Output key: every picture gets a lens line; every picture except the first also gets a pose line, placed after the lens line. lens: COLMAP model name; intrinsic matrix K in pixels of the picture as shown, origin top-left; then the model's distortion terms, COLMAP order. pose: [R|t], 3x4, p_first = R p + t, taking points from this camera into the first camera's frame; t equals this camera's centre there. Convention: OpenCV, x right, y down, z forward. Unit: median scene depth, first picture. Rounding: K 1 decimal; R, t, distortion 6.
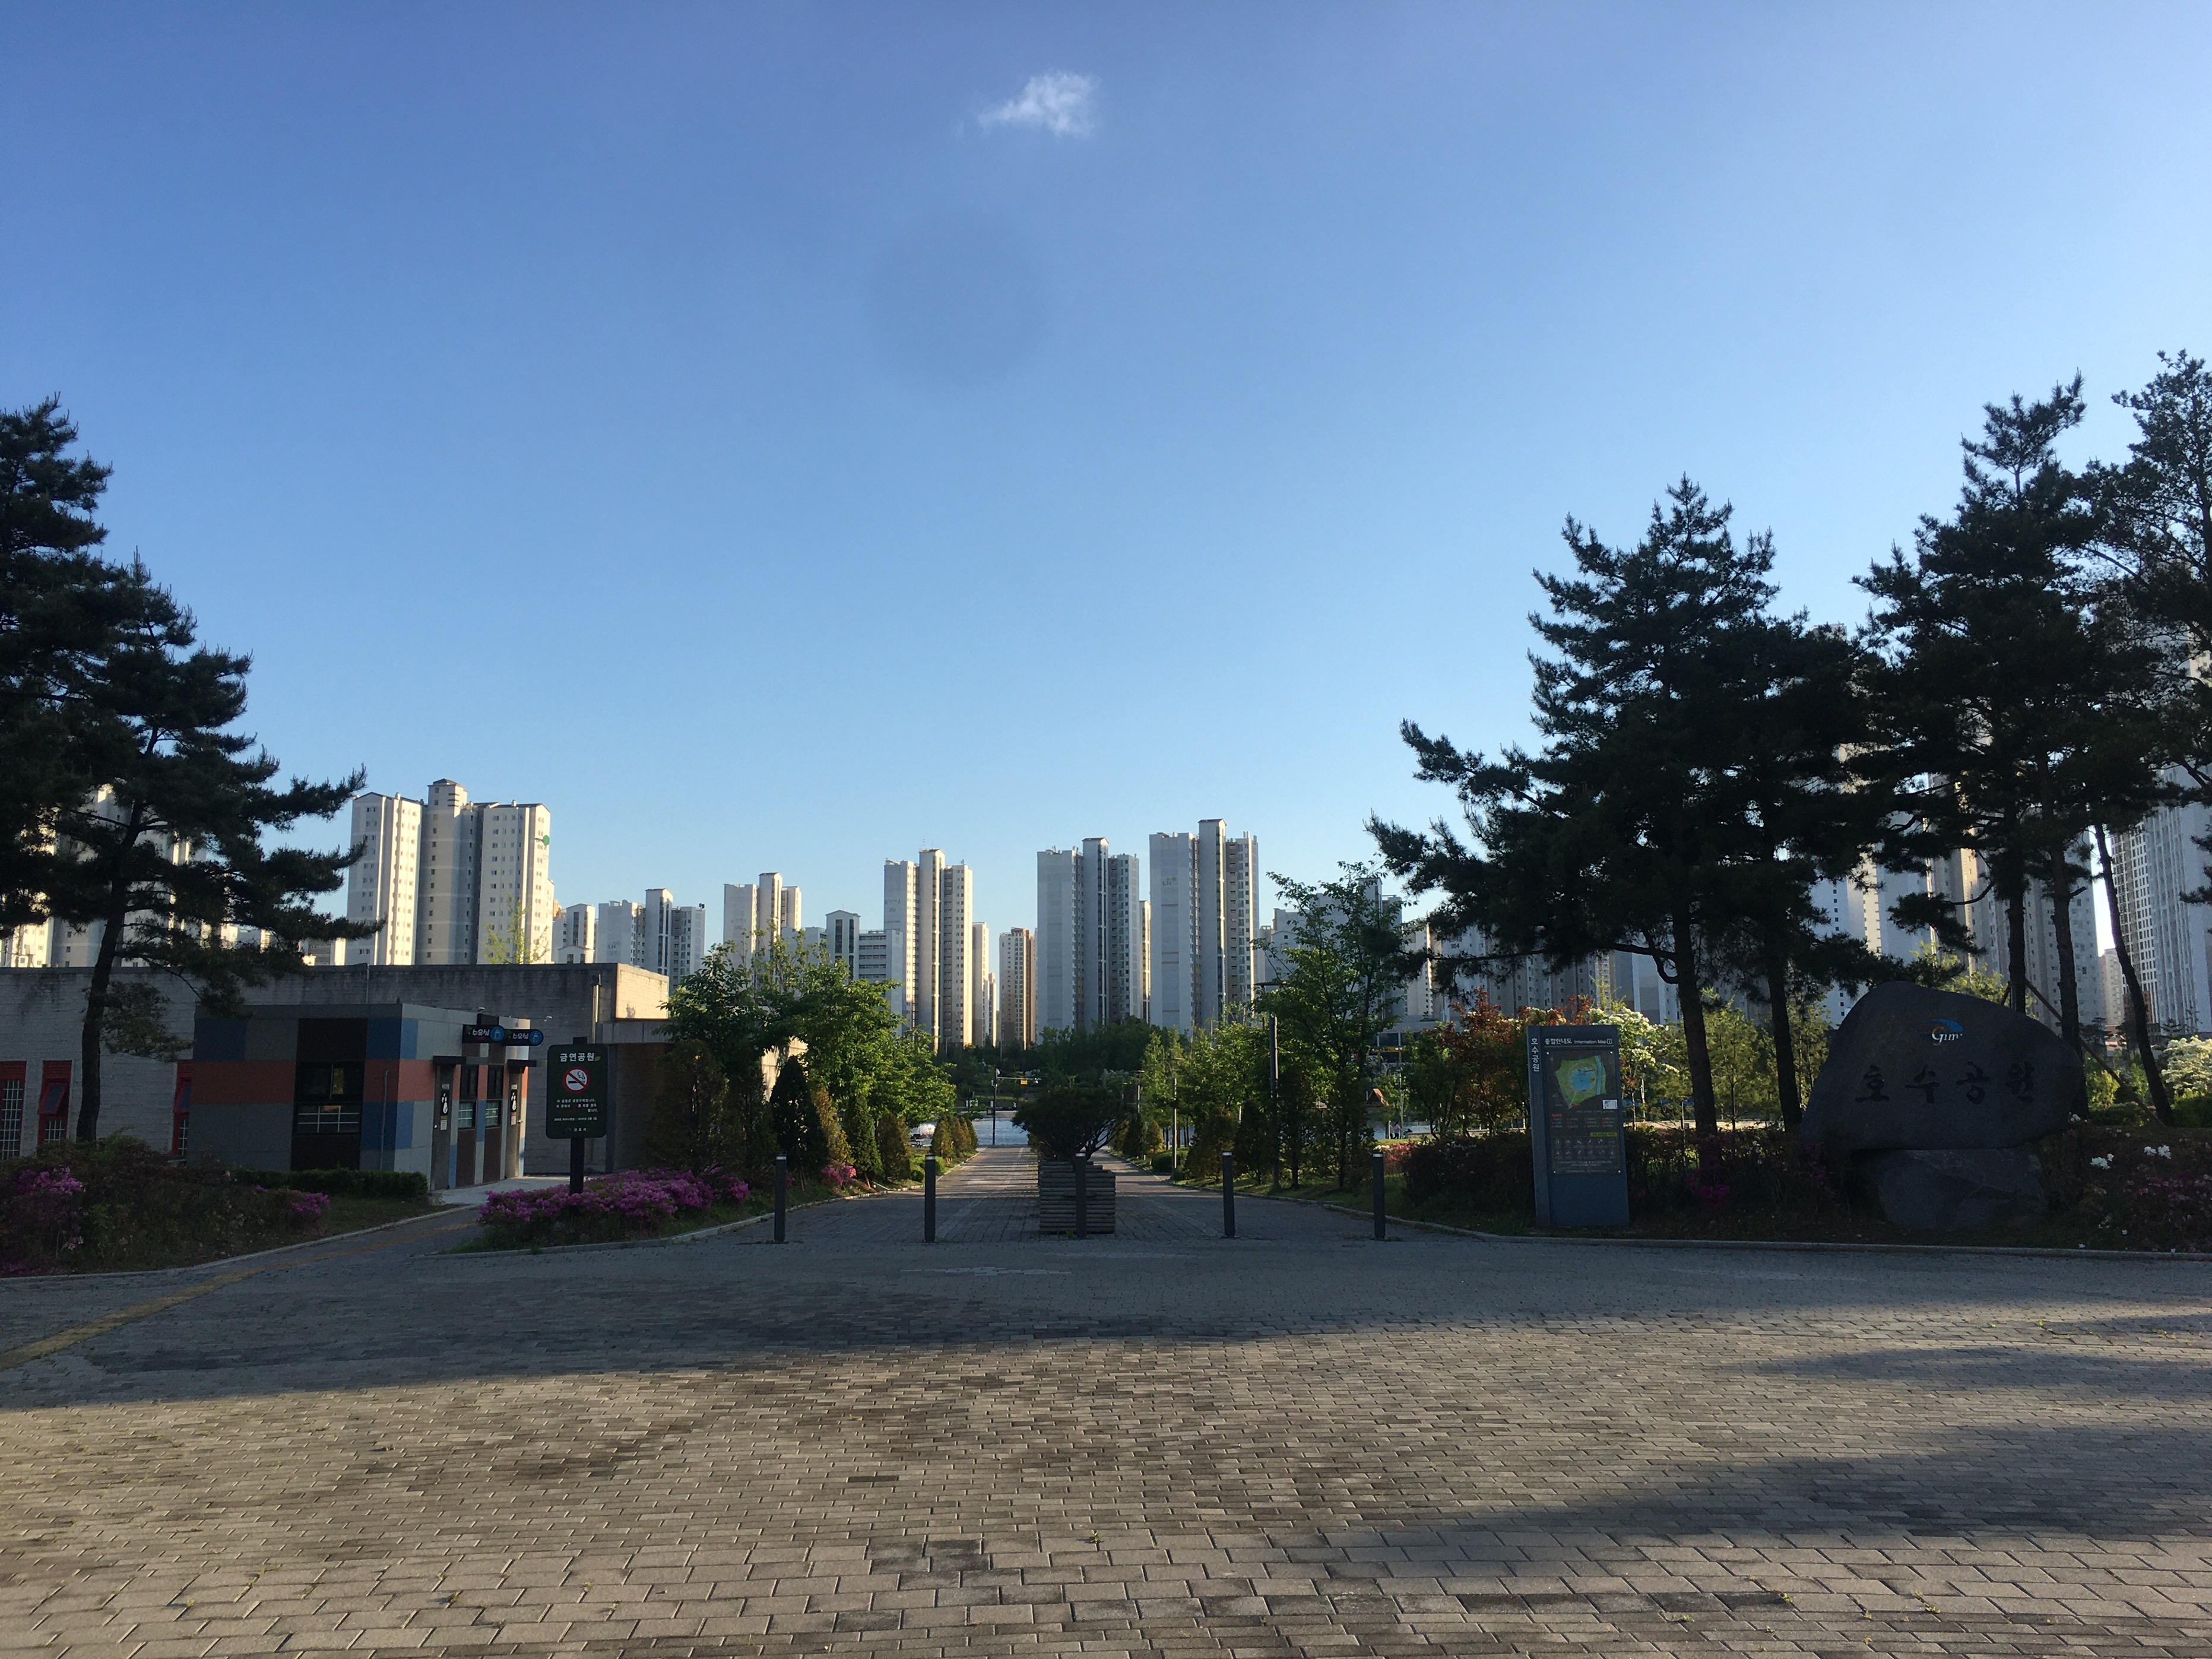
lens RADIAL K [[1855.0, 0, 1113.8], [0, 1855.0, 830.7], [0, 0, 1]] dist [0.014090, -0.001039]
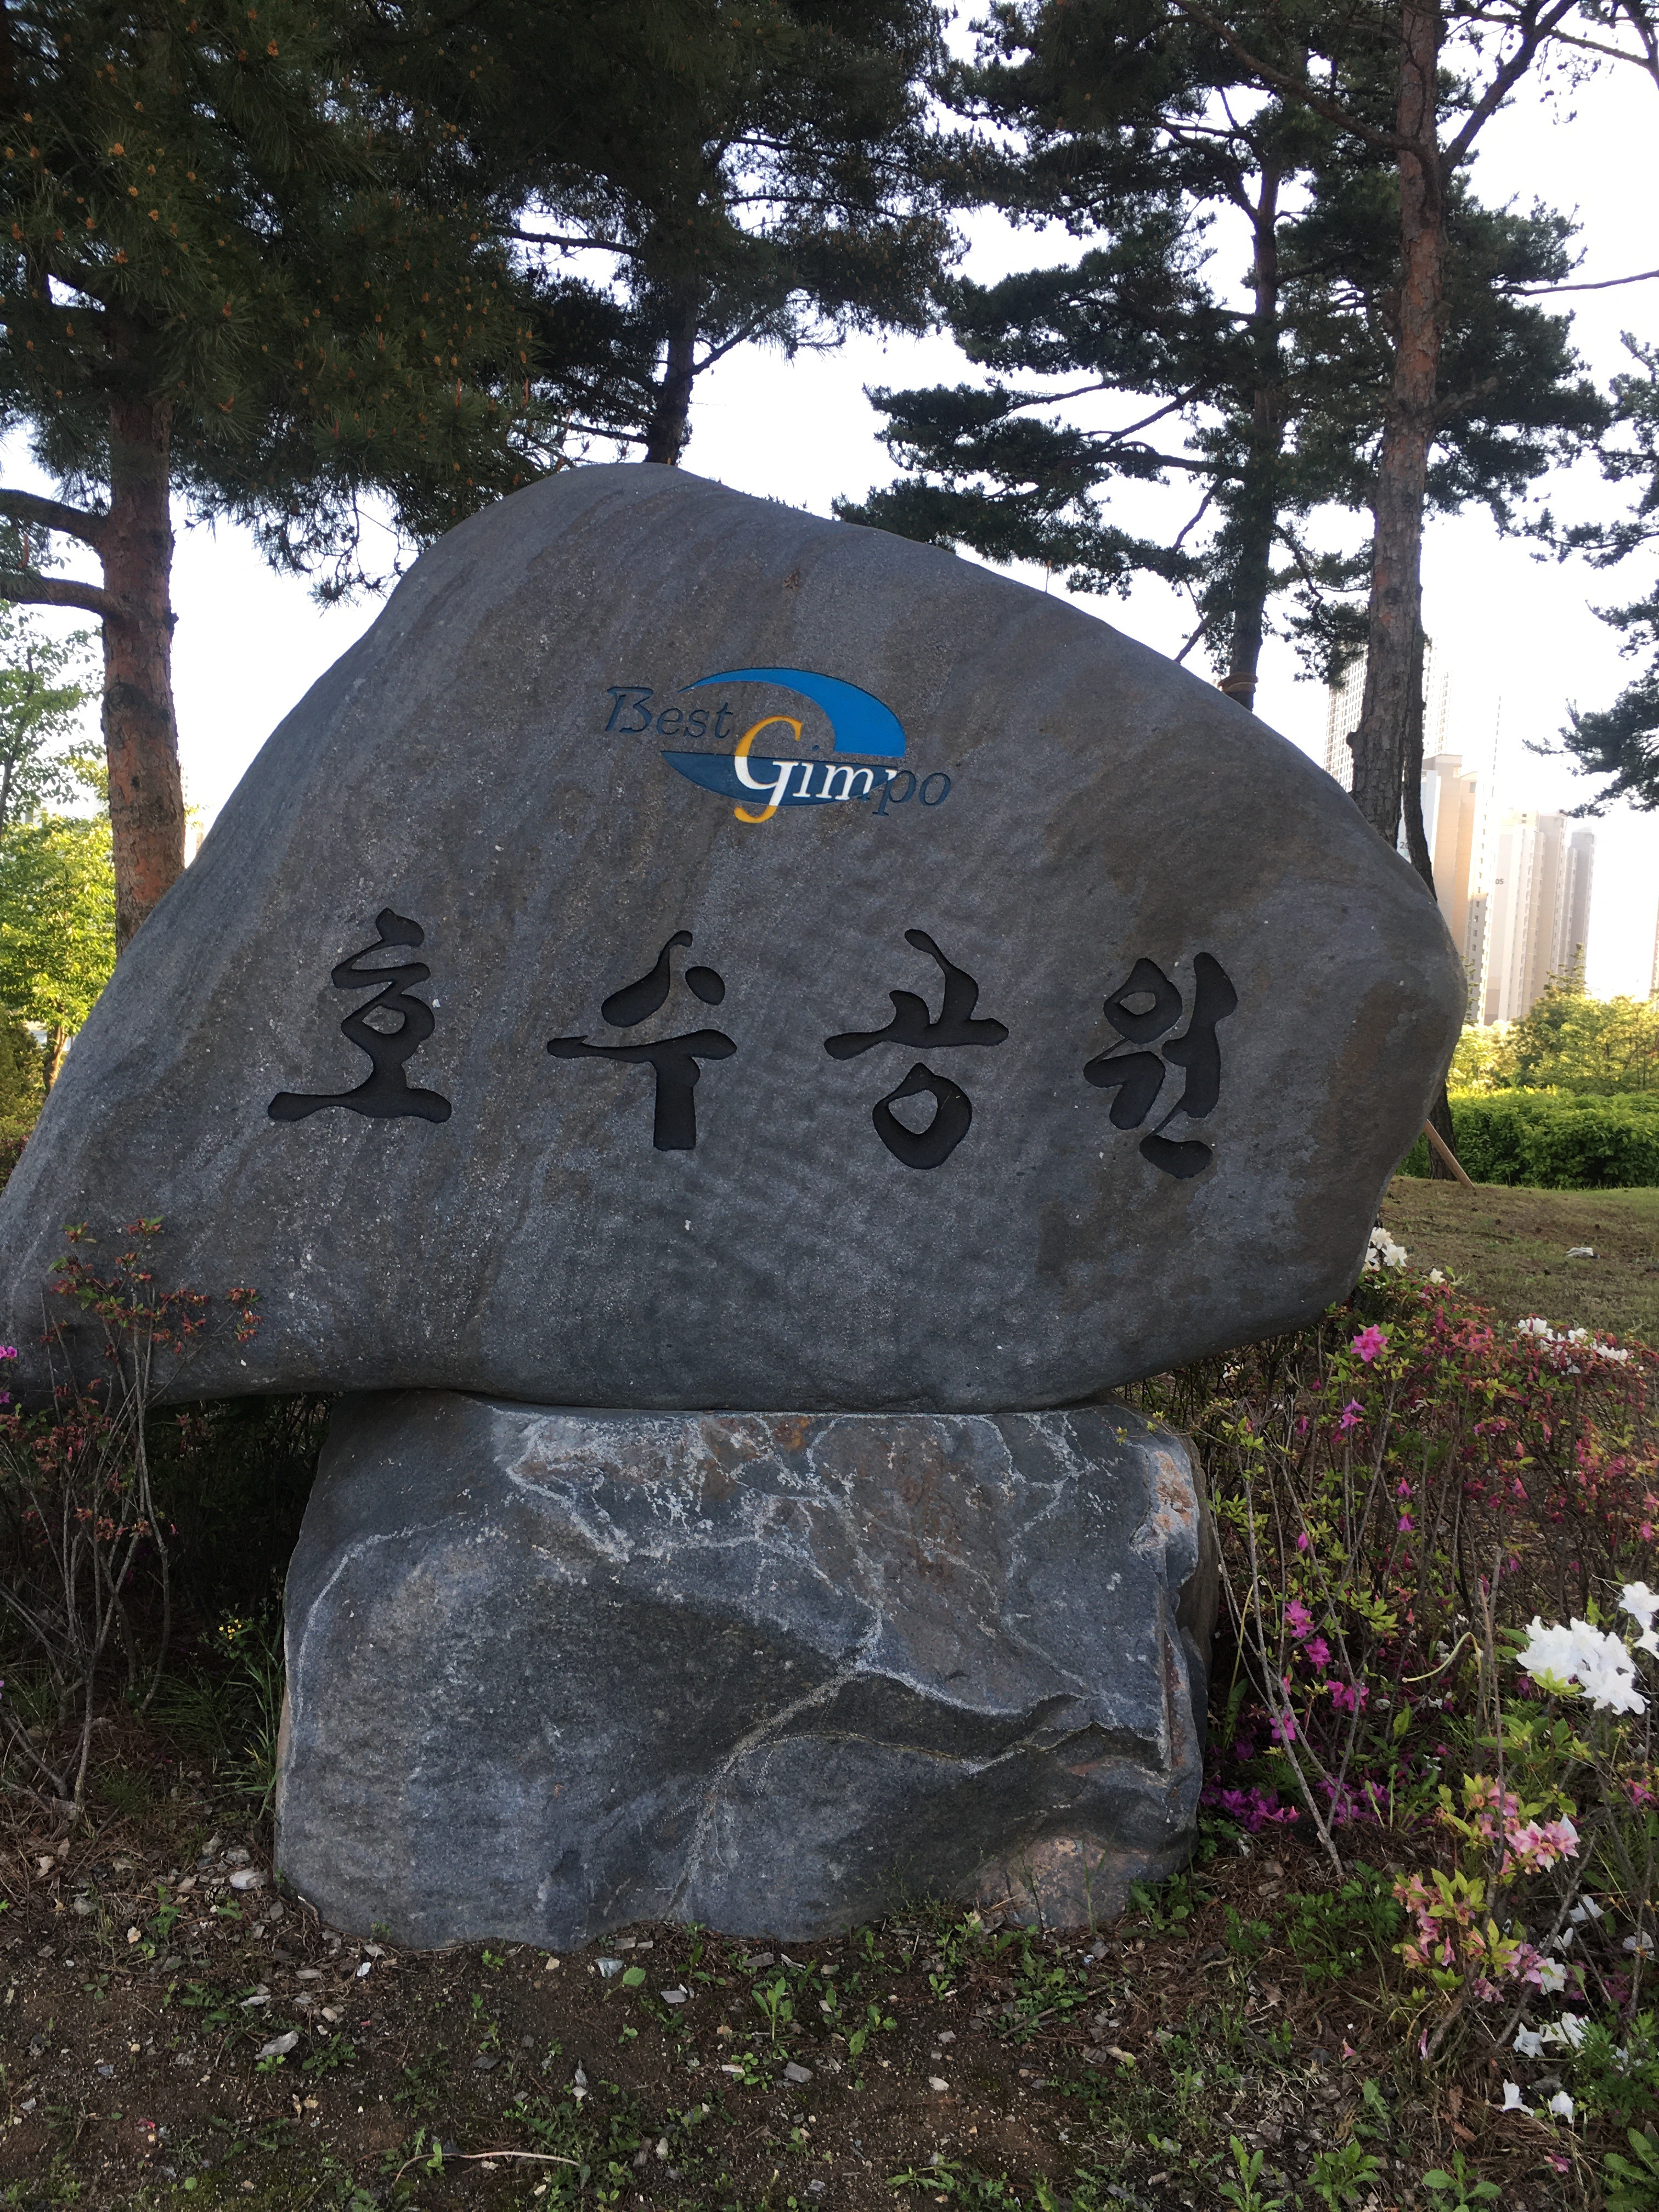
lens RADIAL K [[1854.8, 0, 828.9], [0, 1854.8, 1104.6], [0, 0, 1]] dist [0.014090, -0.001039]
pose [[0.967937, 0.058280, 0.244340, 0.410651], [-0.100665, 0.981186, 0.164747, 0.112314], [-0.230141, -0.184061, 0.955592, 0.831372]]
